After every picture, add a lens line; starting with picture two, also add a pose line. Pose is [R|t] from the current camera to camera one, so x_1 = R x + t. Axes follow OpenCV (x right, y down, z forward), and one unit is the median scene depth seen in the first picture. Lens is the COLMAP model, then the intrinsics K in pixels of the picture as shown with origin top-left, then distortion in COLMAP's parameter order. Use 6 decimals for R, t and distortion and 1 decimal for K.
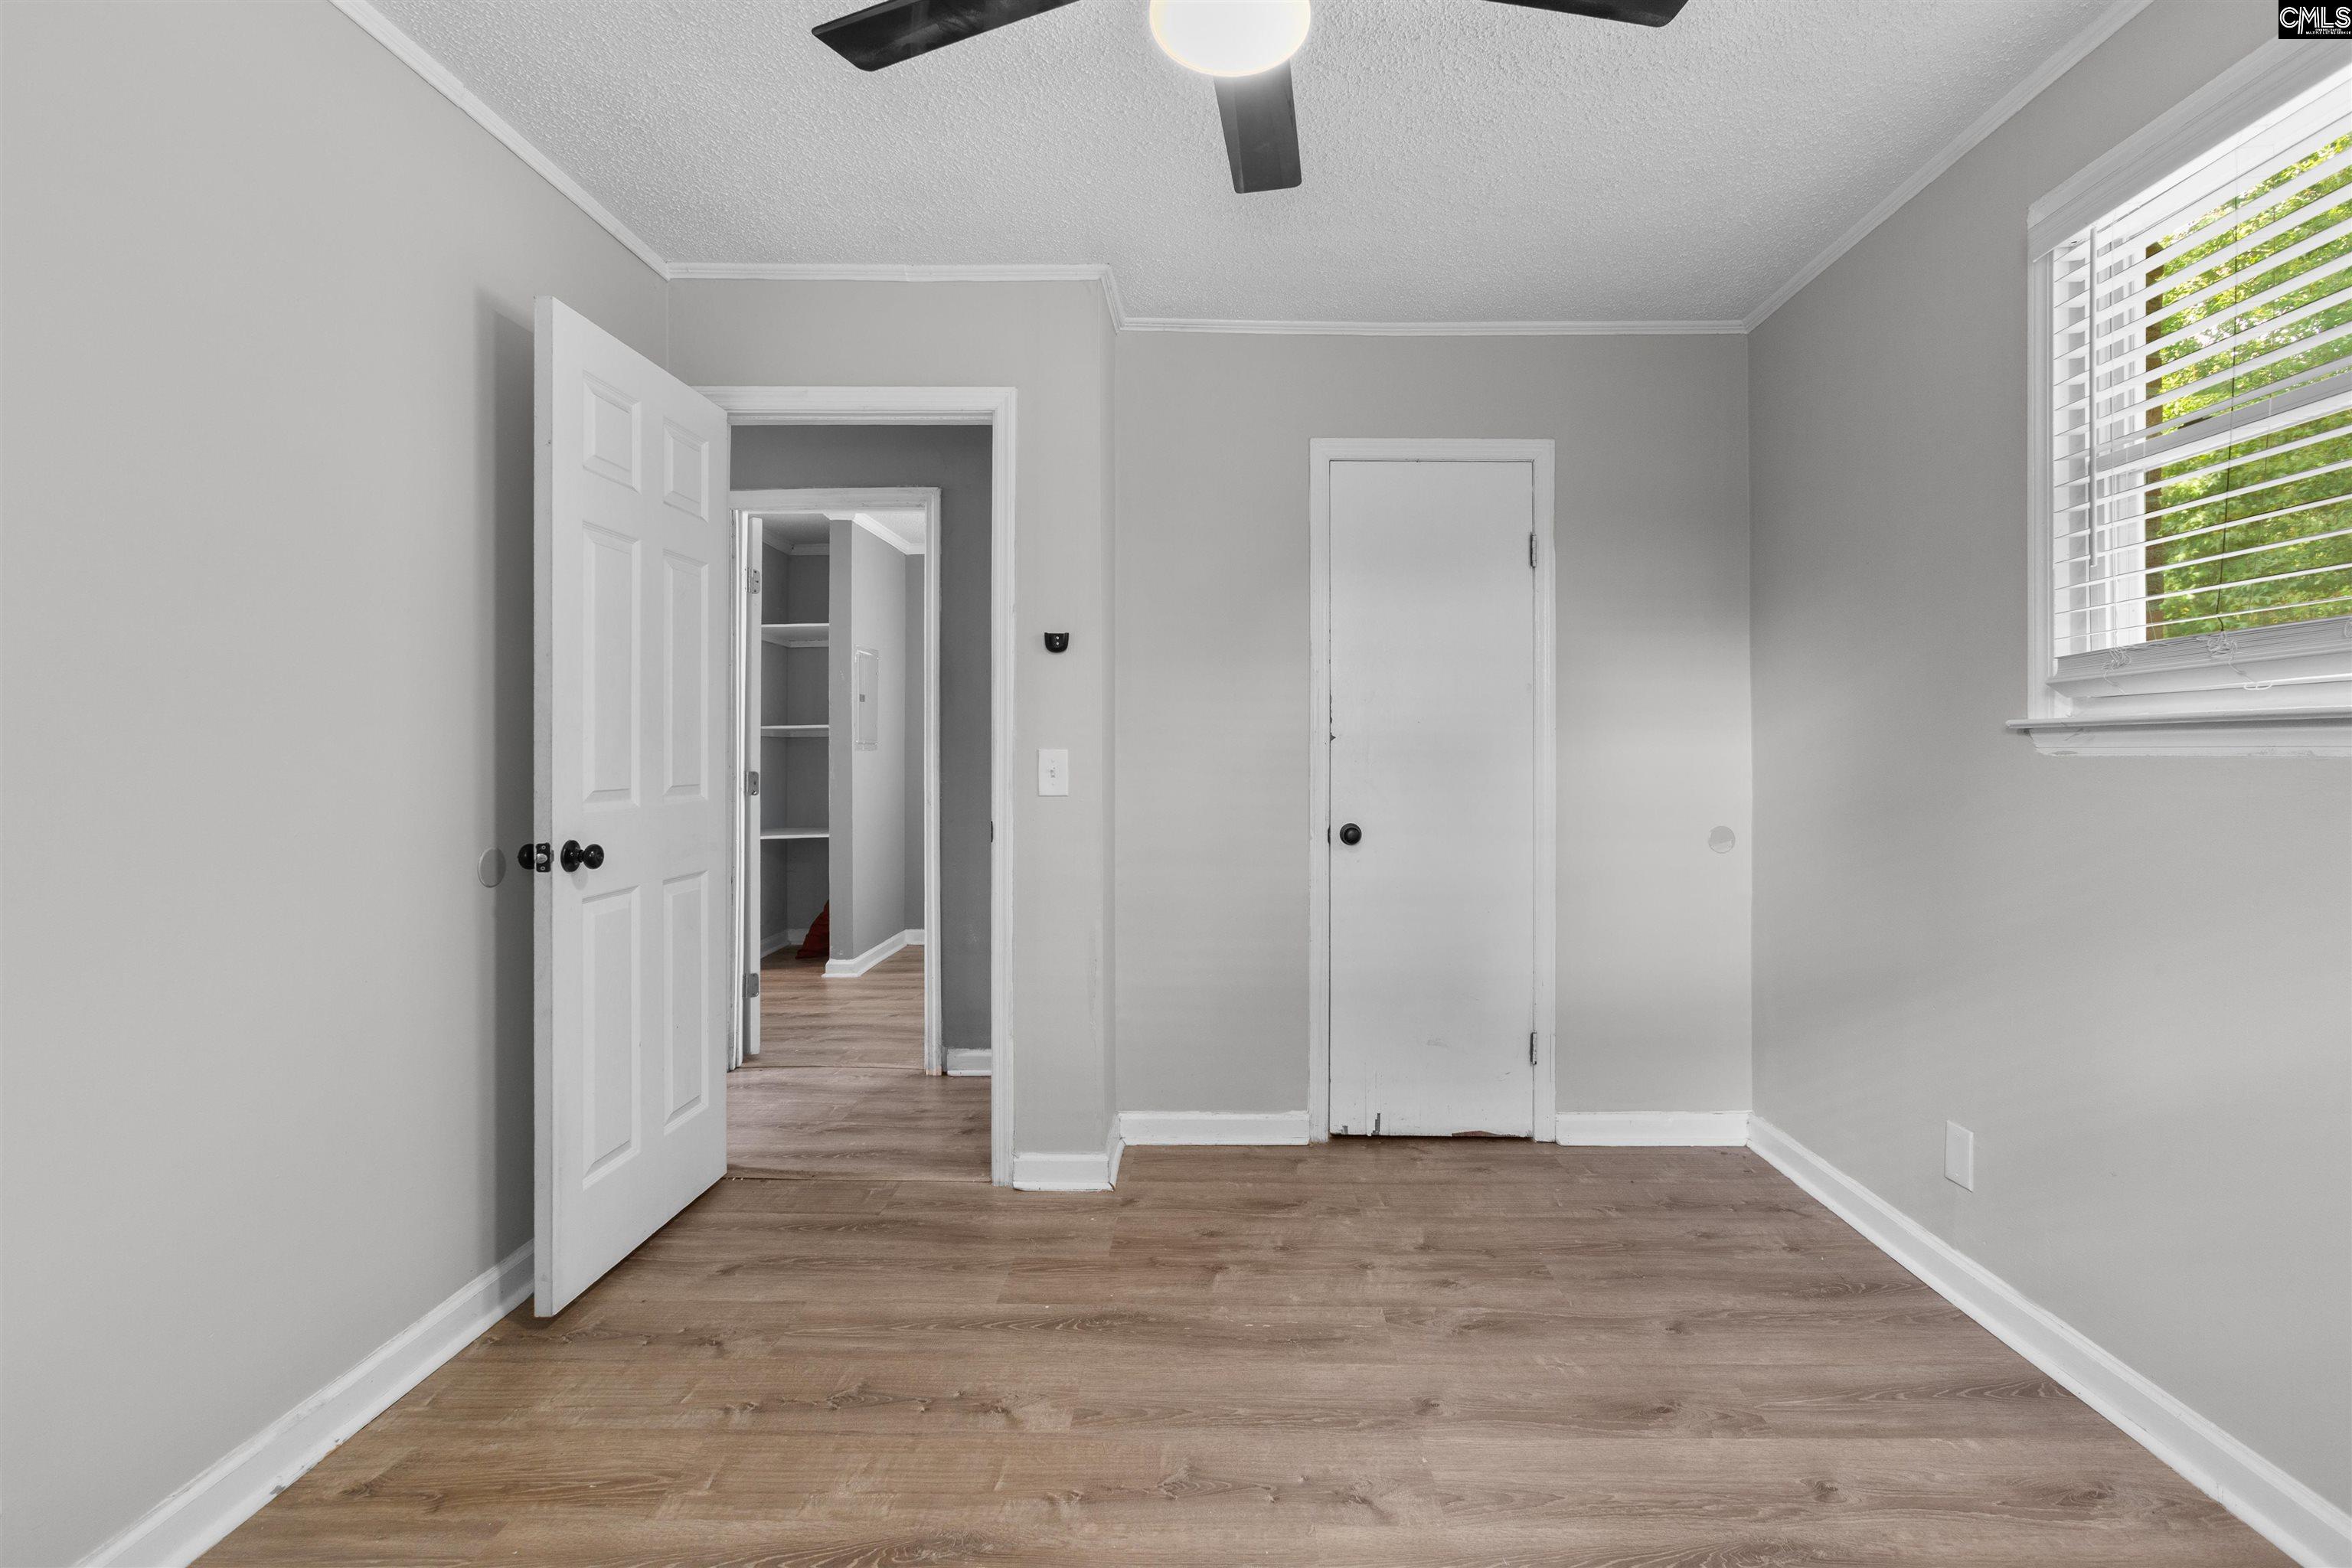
lens RADIAL K [[1041.5, 0, 1186.2], [0, 1041.5, 771.3], [0, 0, 1]] dist [-0.017831, 0.013227]
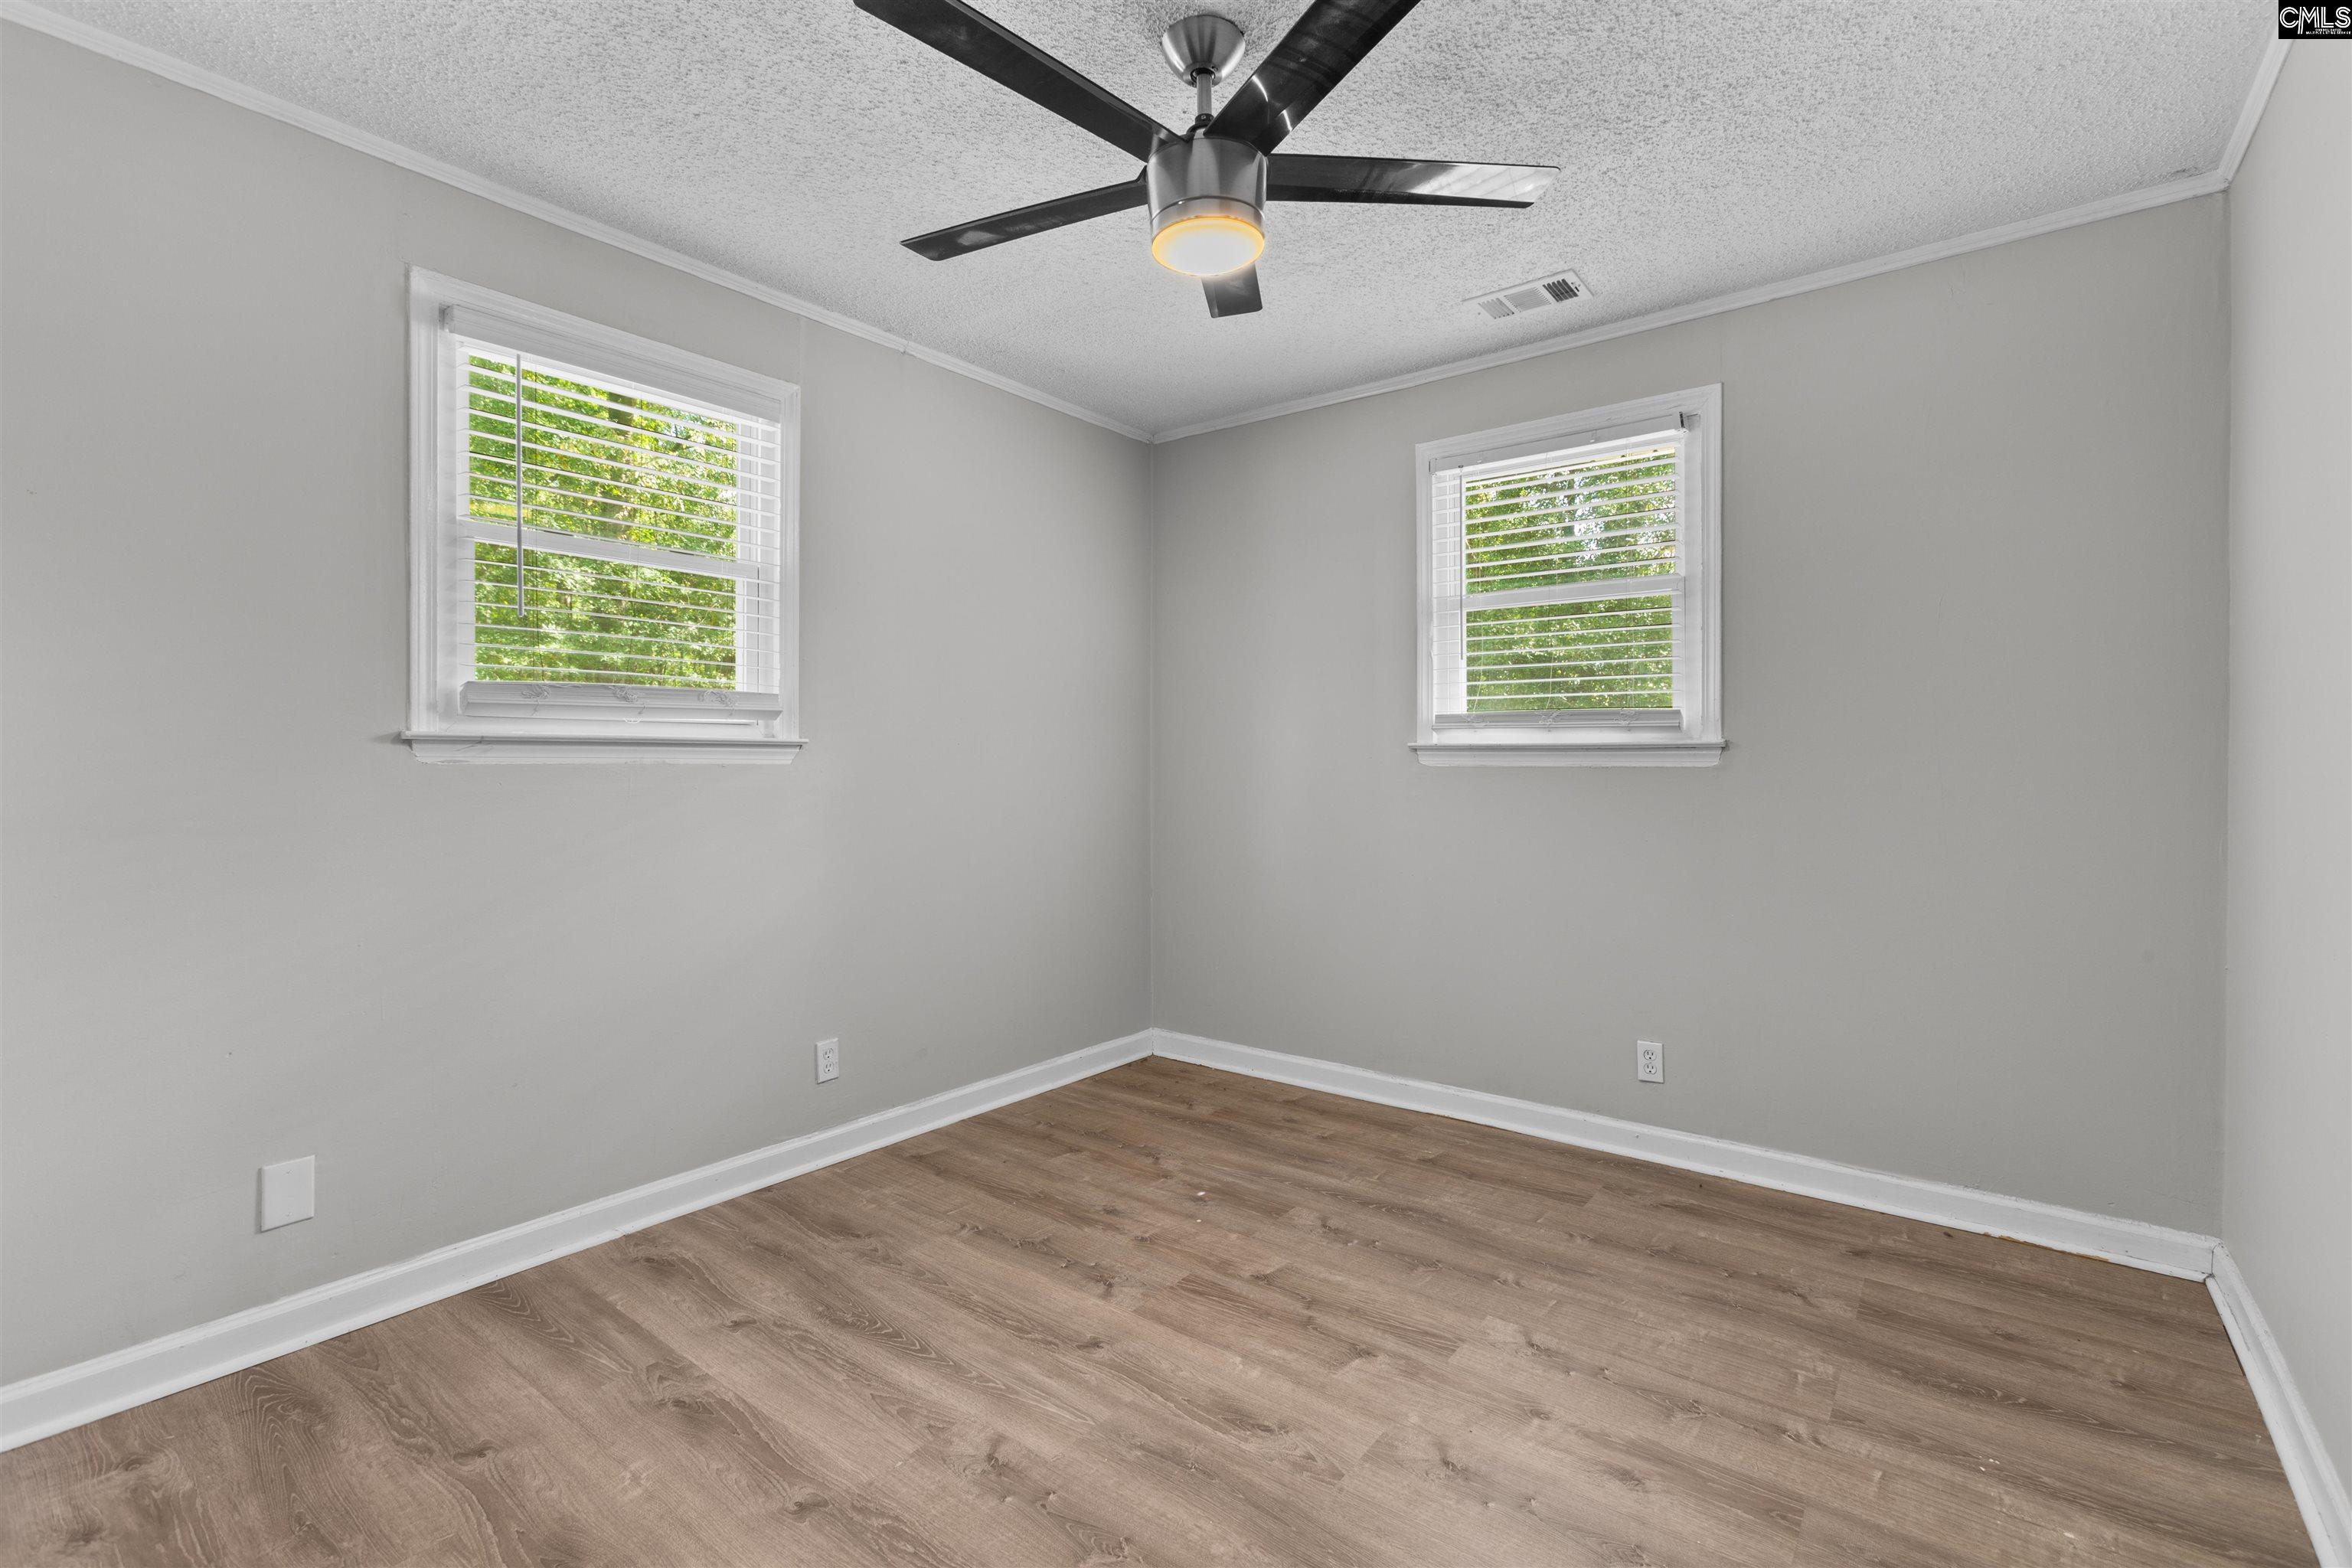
lens RADIAL K [[1041.5, 0, 1186.2], [0, 1041.5, 771.3], [0, 0, 1]] dist [-0.017831, 0.013227]
pose [[-0.802655, -0.005993, 0.596414, -0.569102], [0.008424, 0.999736, 0.021384, -0.027345], [-0.596384, 0.022188, -0.802392, 1.564935]]
